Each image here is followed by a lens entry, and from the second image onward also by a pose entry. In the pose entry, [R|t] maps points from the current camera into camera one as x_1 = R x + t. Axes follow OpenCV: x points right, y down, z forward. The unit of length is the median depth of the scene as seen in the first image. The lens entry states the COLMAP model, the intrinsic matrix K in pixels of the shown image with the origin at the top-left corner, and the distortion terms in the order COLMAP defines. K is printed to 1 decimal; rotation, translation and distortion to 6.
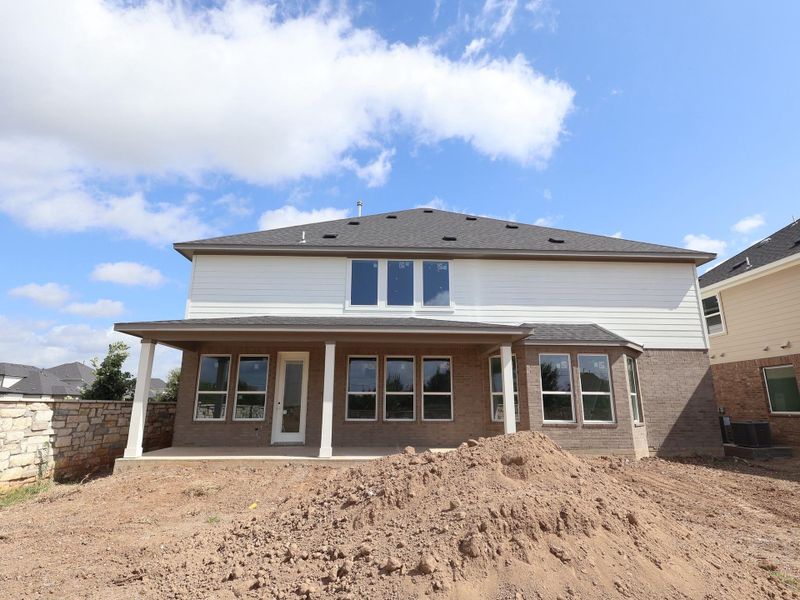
lens RADIAL K [[422.3, 0, 400.0], [0, 422.3, 300.0], [0, 0, 1]] dist [0.004250, 0.000995]
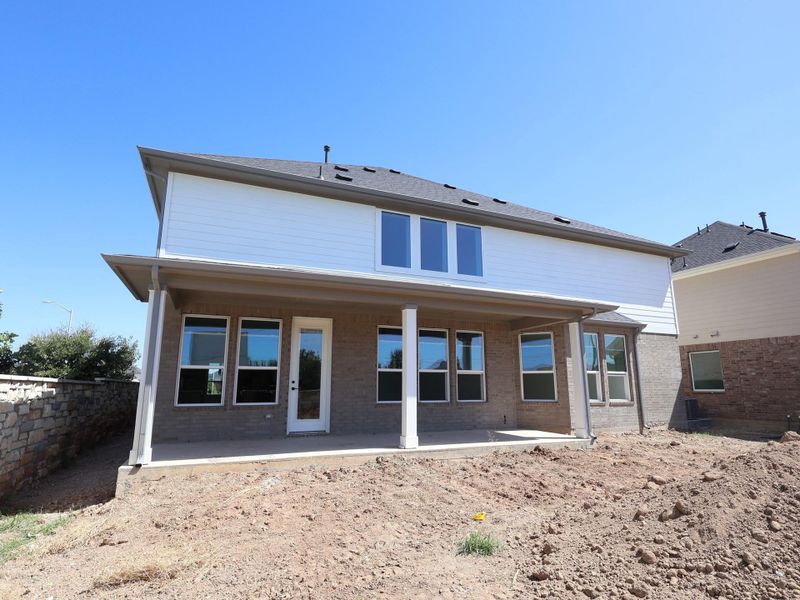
lens RADIAL K [[438.0, 0, 400.0], [0, 438.0, 300.0], [0, 0, 1]] dist [0.004021, 0.000740]
pose [[0.932215, 0.066639, 0.355716, -0.391149], [-0.082876, 0.996090, 0.030586, 0.051958], [-0.352287, -0.057993, 0.934094, 0.185504]]
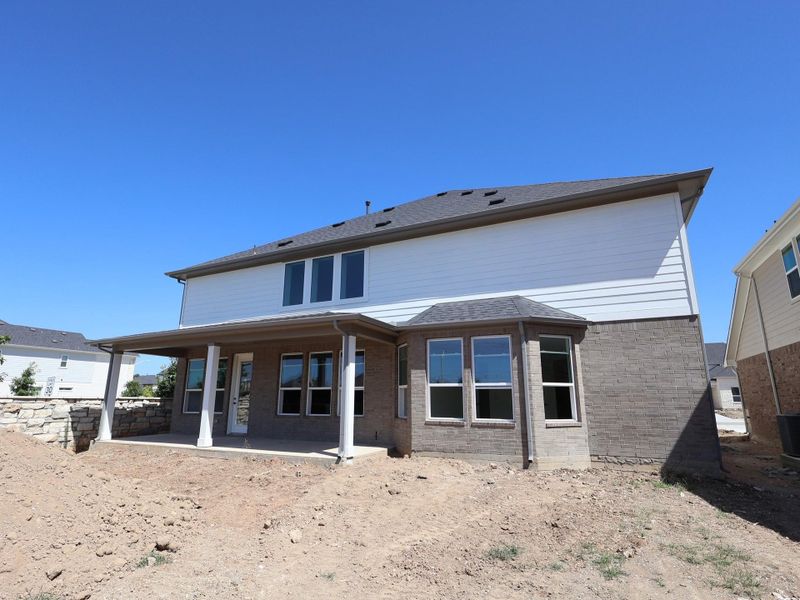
lens RADIAL K [[422.3, 0, 400.0], [0, 422.3, 300.0], [0, 0, 1]] dist [0.004250, 0.000995]
pose [[0.879312, -0.112905, -0.462670, 0.649406], [0.117037, 0.992929, -0.019872, 0.052704], [0.461642, -0.036676, 0.886308, 0.198674]]
